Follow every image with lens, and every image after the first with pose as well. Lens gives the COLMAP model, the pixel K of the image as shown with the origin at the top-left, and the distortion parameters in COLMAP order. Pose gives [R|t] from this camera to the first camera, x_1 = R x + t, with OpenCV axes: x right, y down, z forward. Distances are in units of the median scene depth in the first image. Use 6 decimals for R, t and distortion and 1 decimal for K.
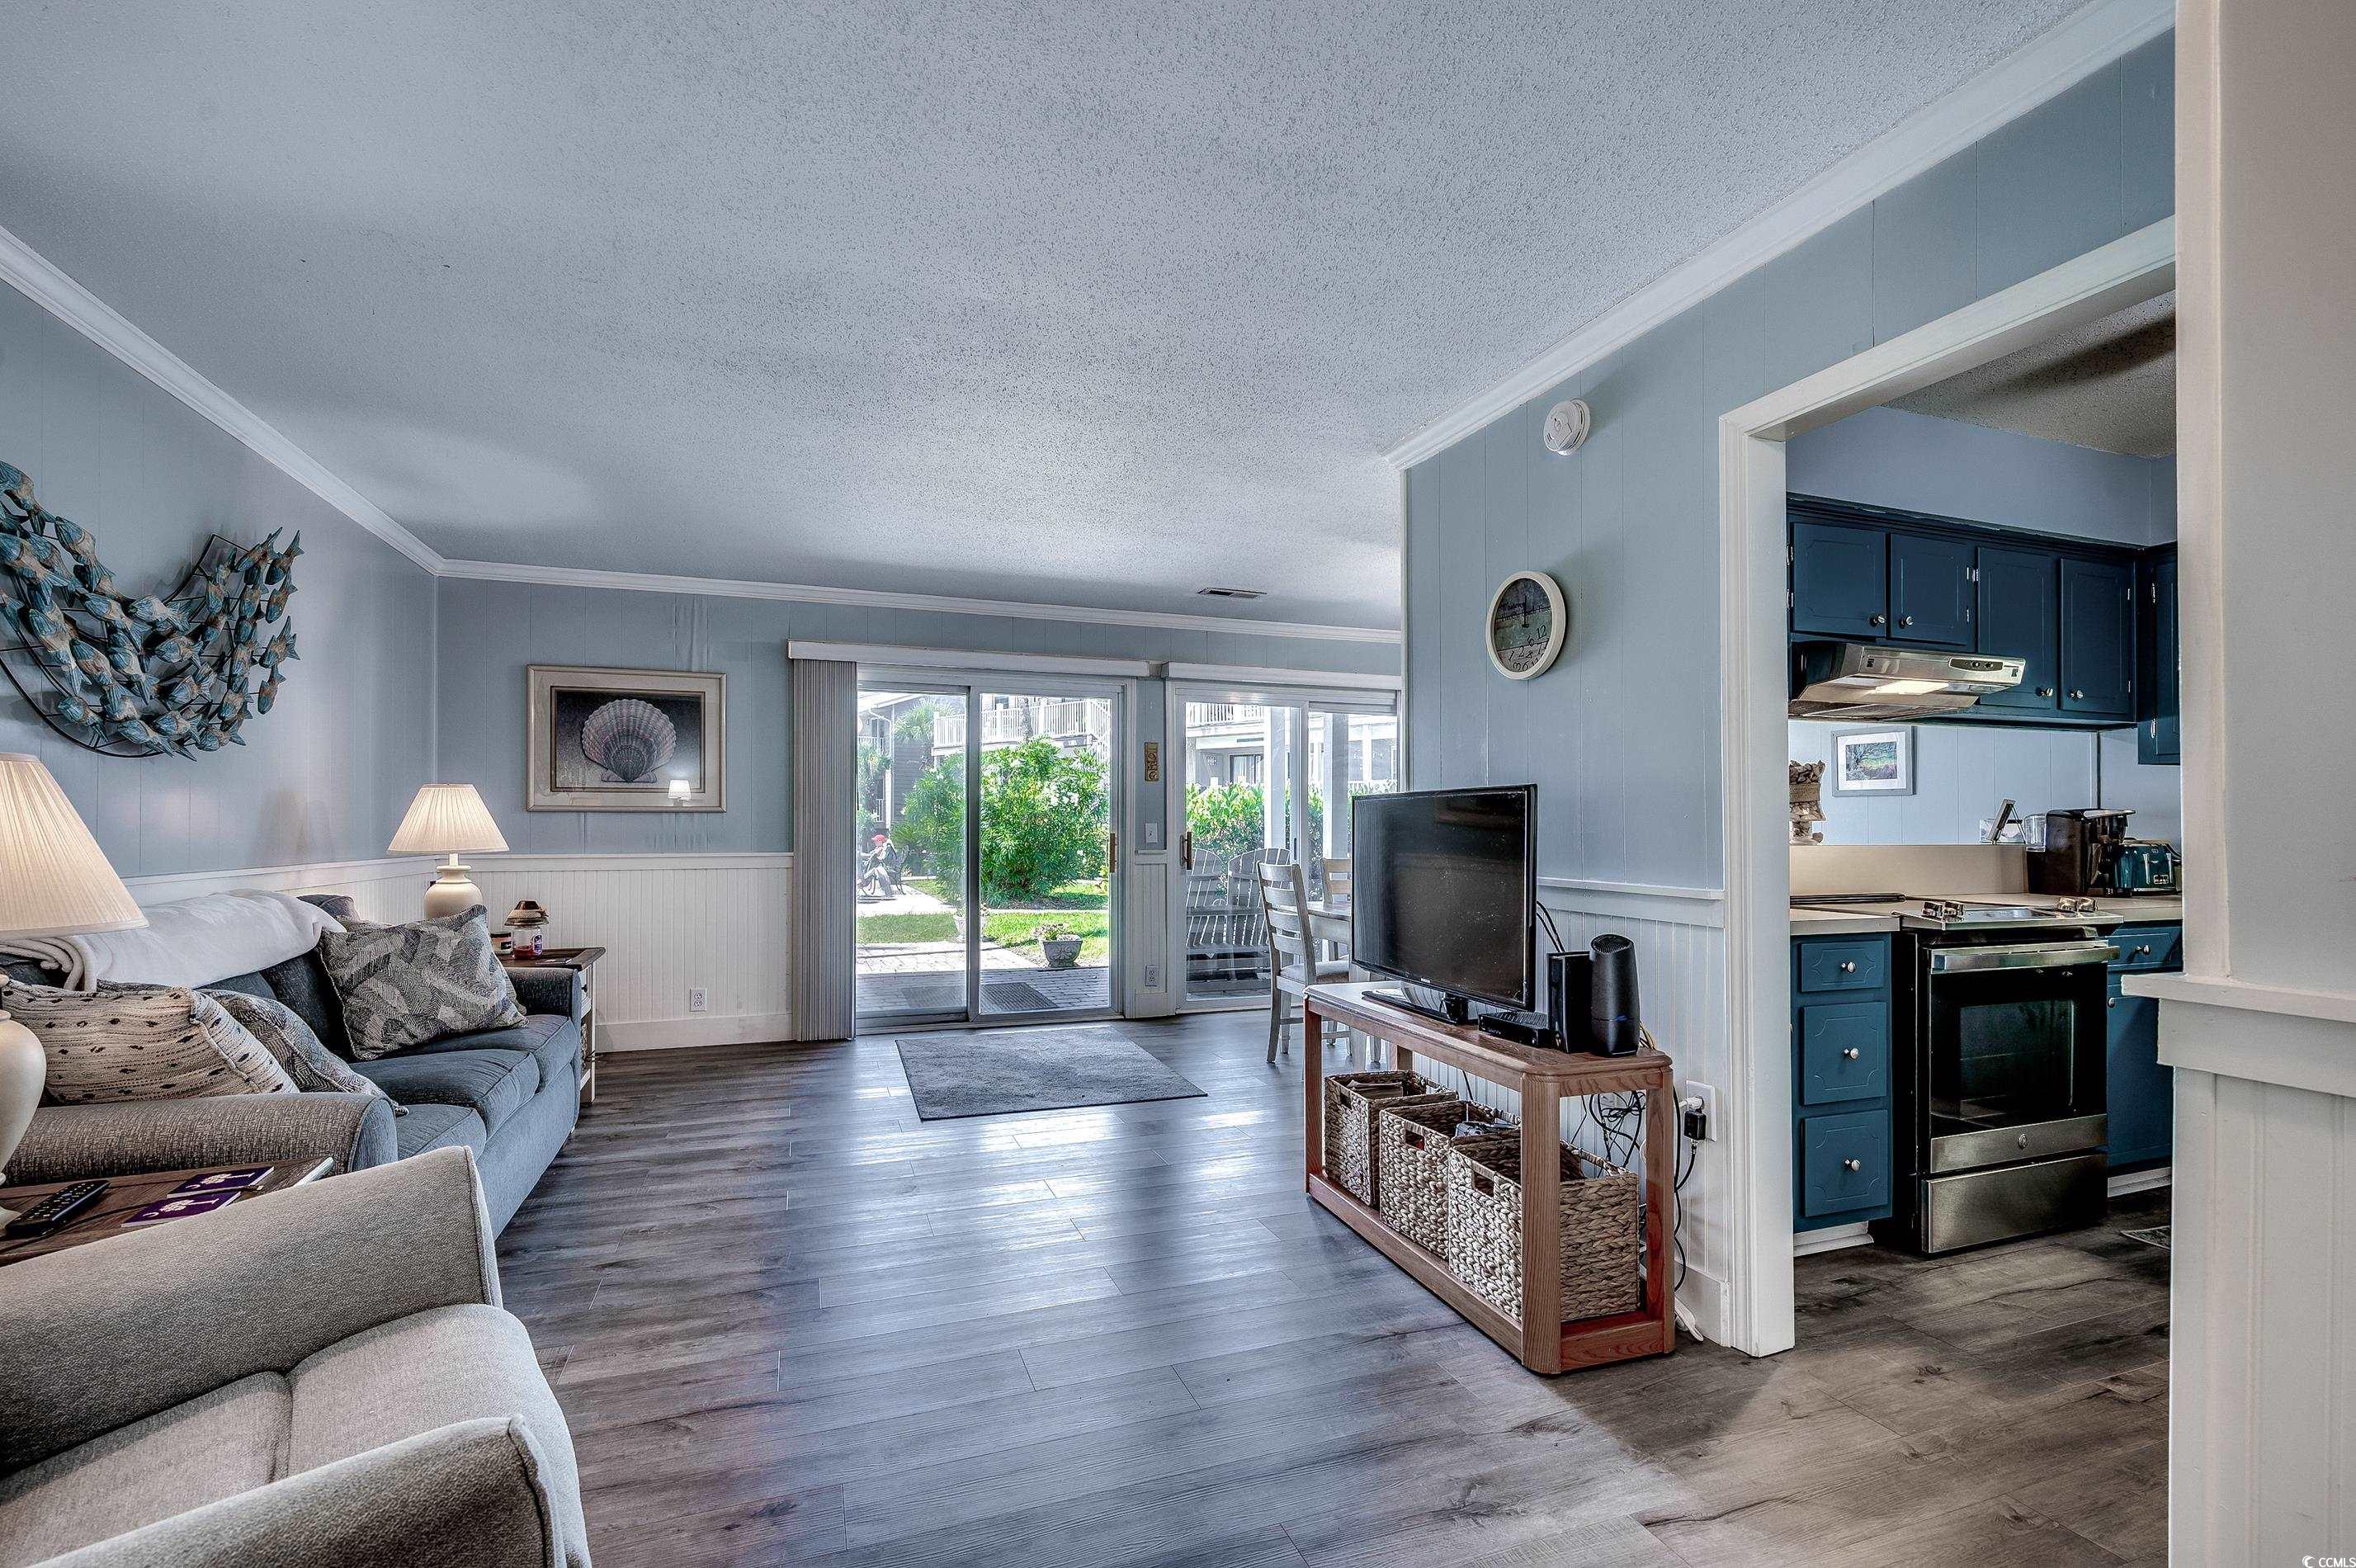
lens RADIAL K [[1047.6, 0, 1182.5], [0, 1047.6, 820.3], [0, 0, 1]] dist [-0.002845, -0.000227]
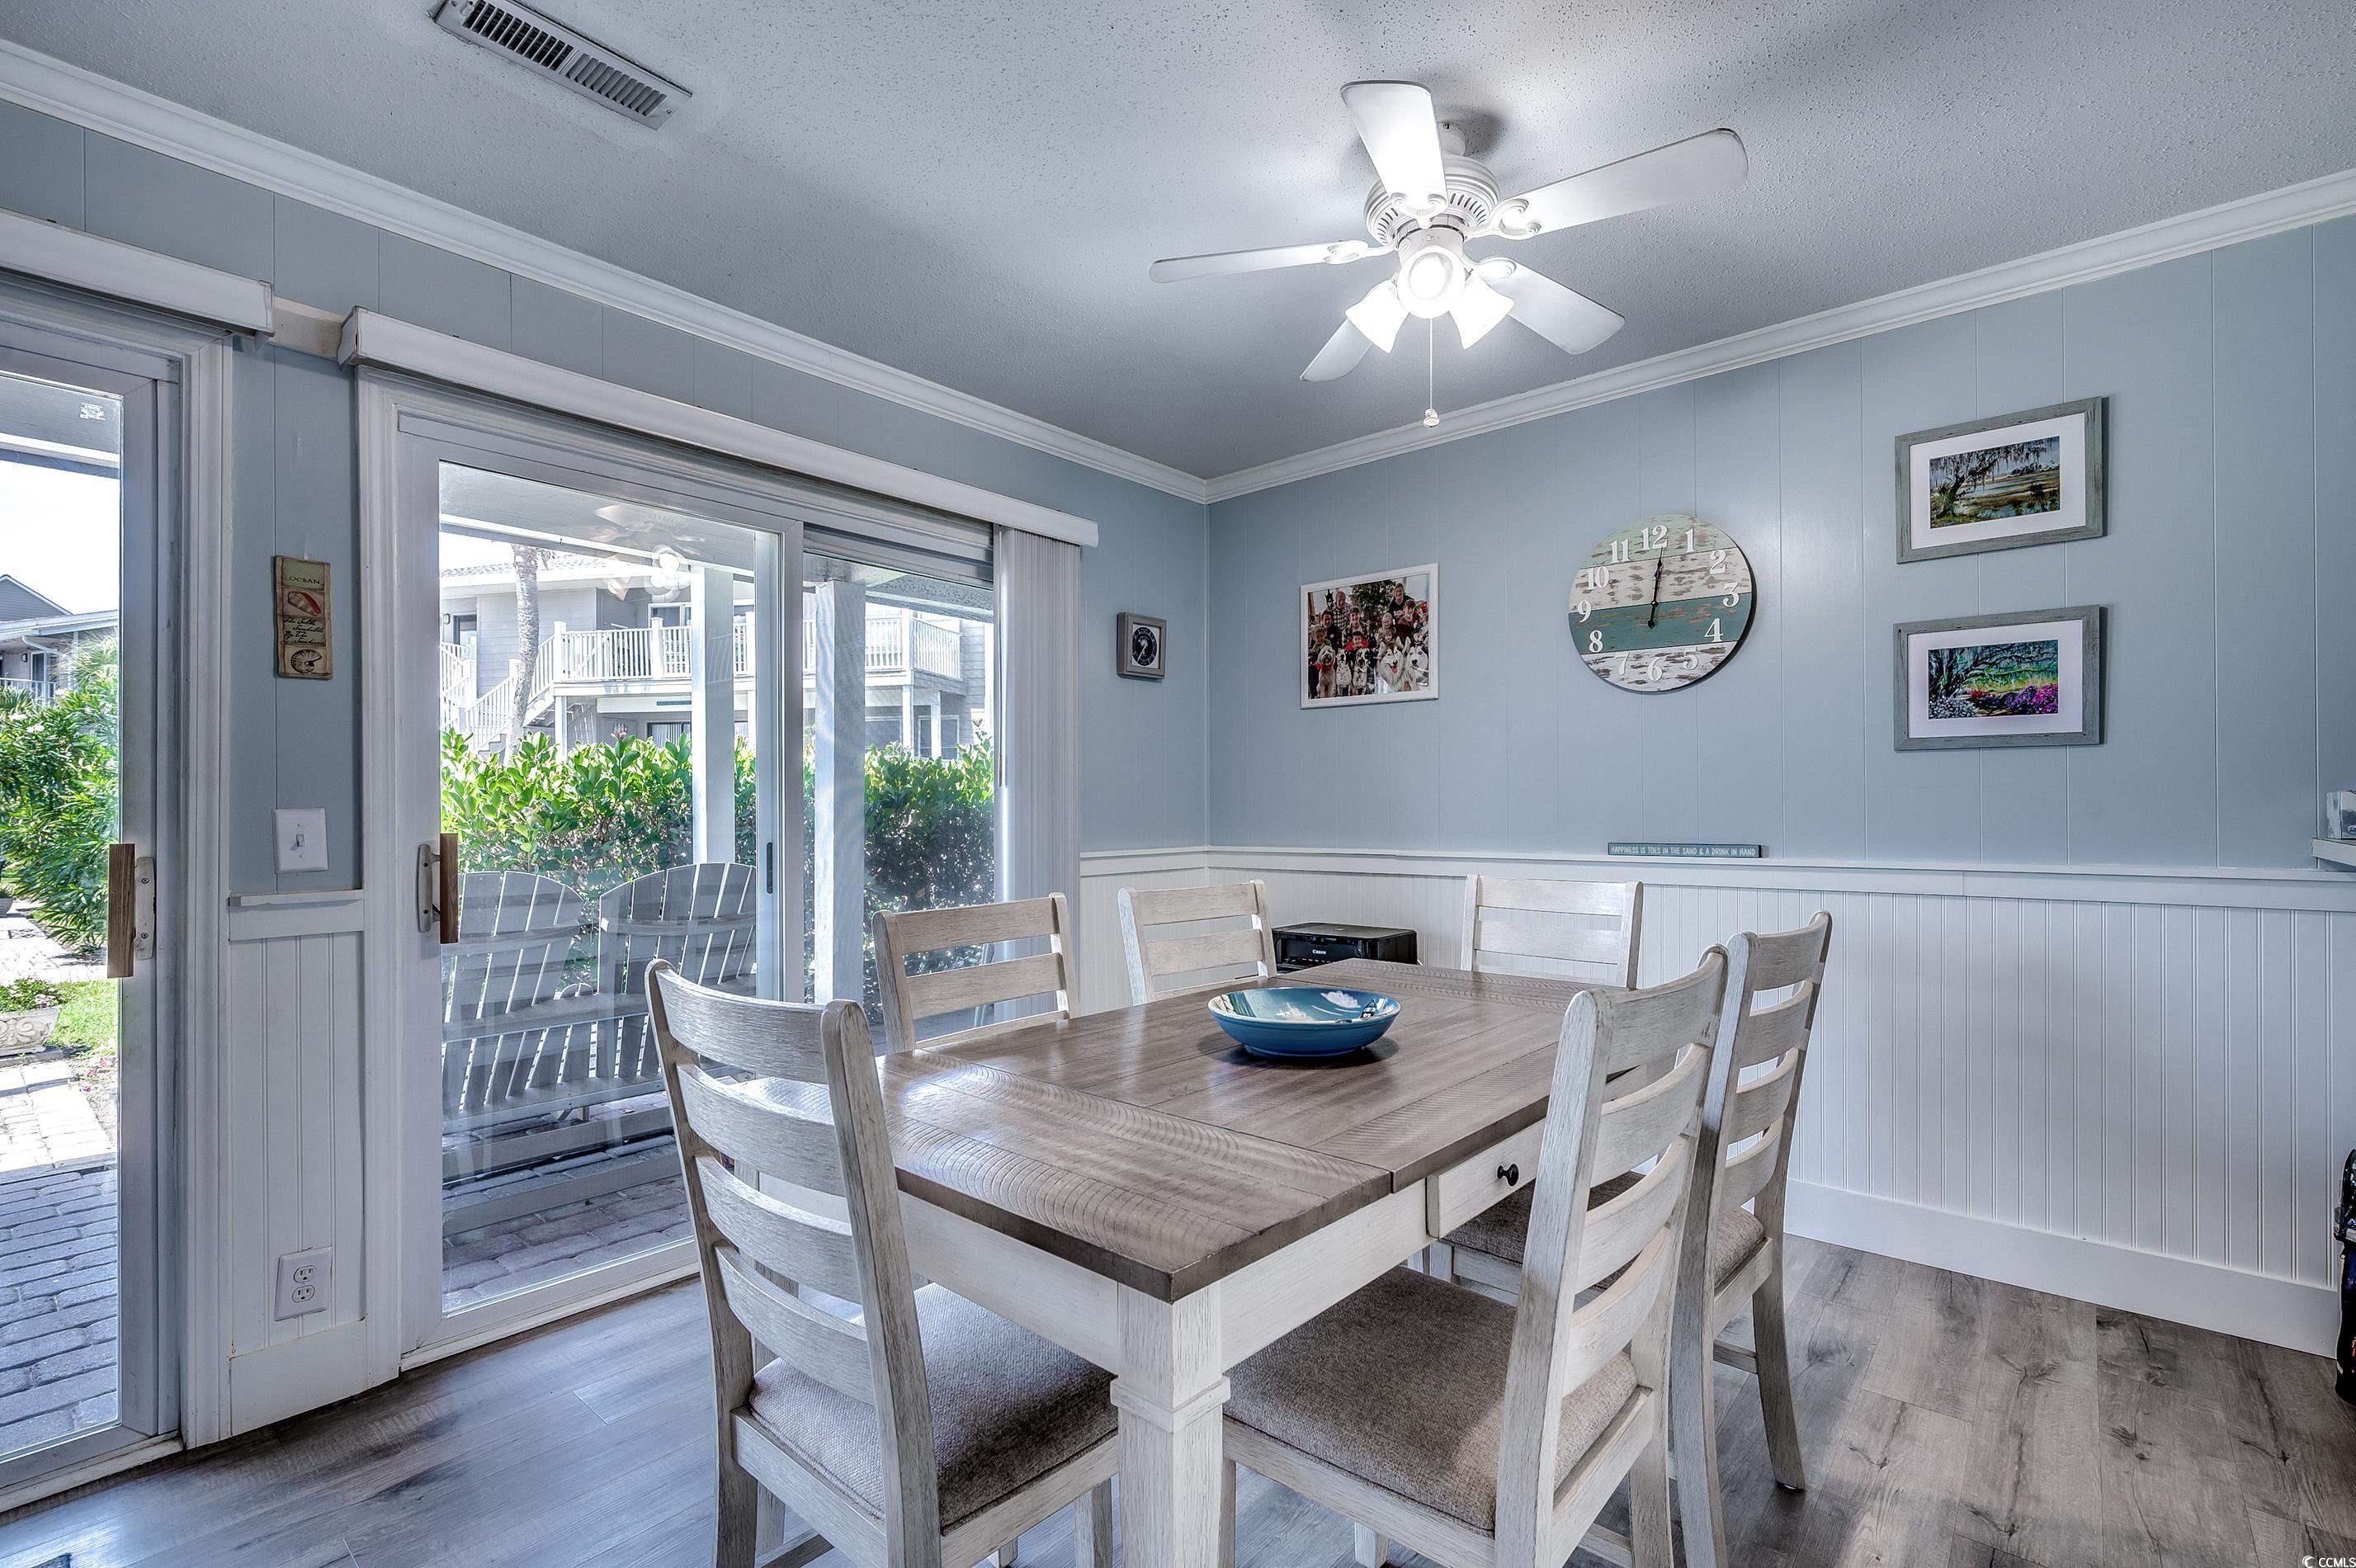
lens RADIAL K [[1051.3, 0, 1188.8], [0, 1051.3, 803.2], [0, 0, 1]] dist [-0.000668, -0.000146]
pose [[0.869986, -0.003409, 0.493065, 0.082260], [0.003925, 0.999992, -0.000011, 0.003098], [-0.493061, 0.001945, 0.869993, 0.981287]]
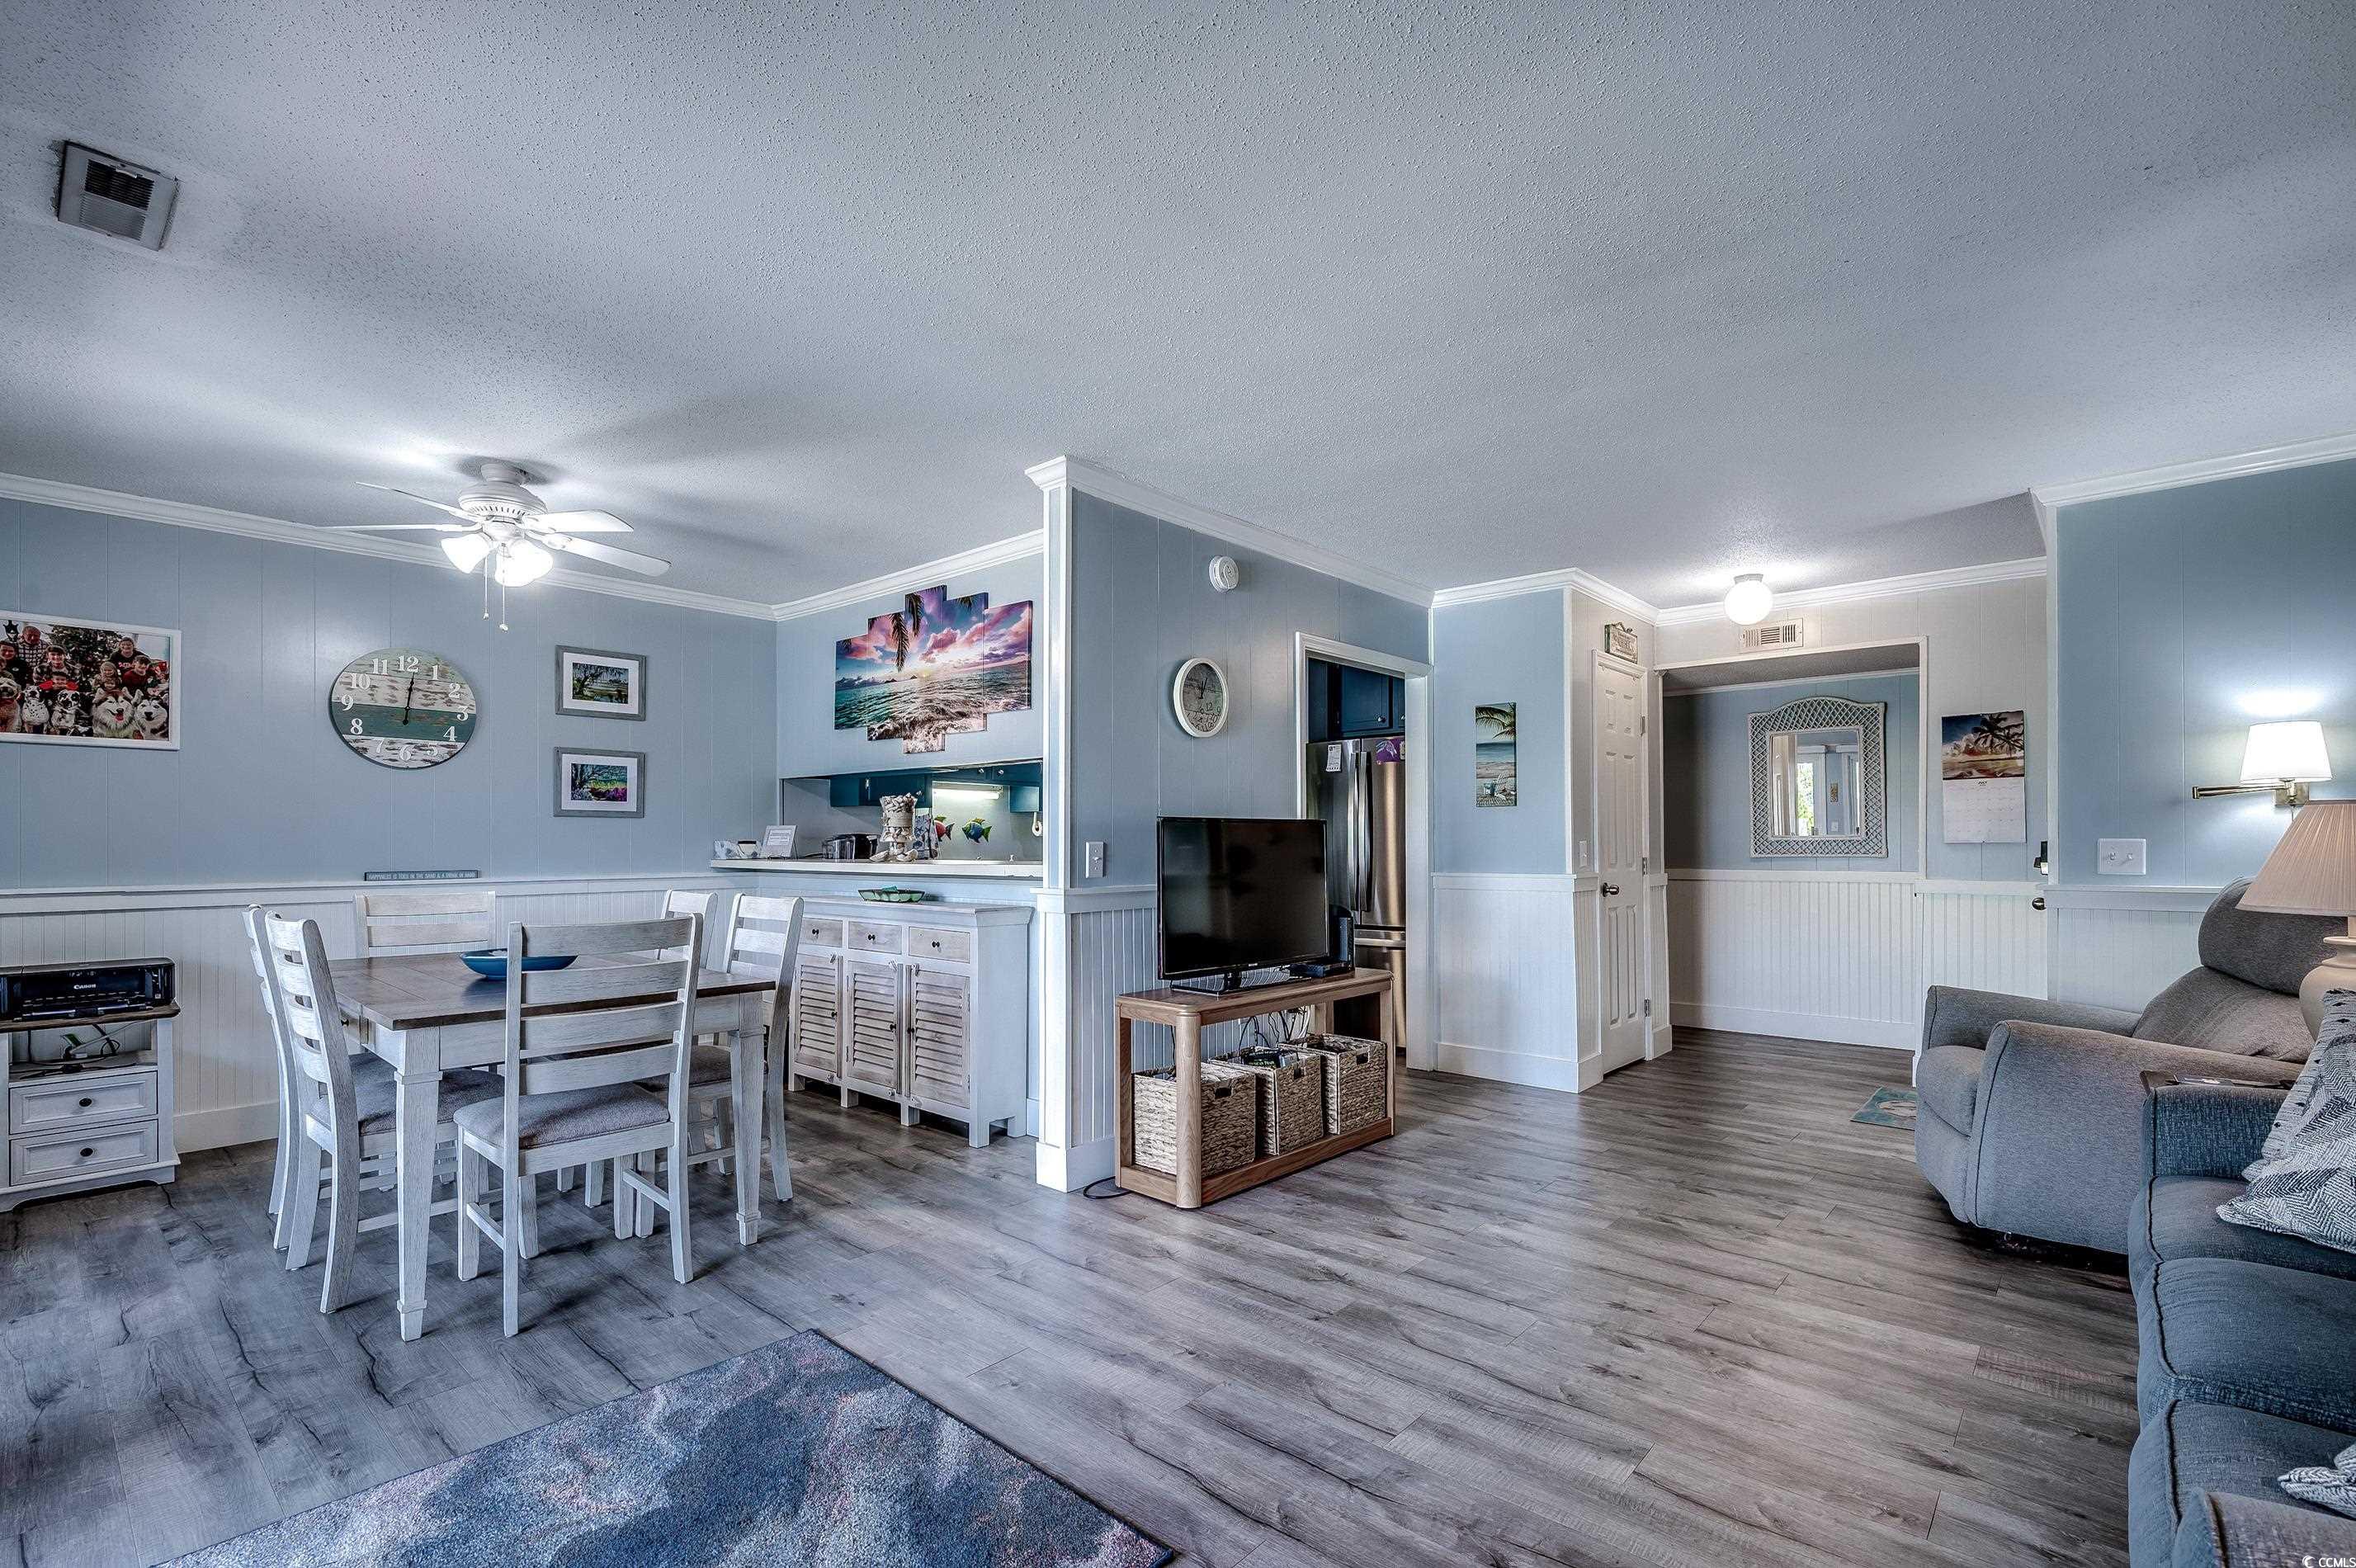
lens RADIAL K [[1059.4, 0, 1186.5], [0, 1059.4, 845.7], [0, 0, 1]] dist [0.000393, -0.000343]
pose [[-0.478383, -0.000631, 0.878151, -0.675756], [-0.001559, 0.999999, -0.000130, 0.005099], [-0.878150, -0.001431, -0.478383, 1.303846]]
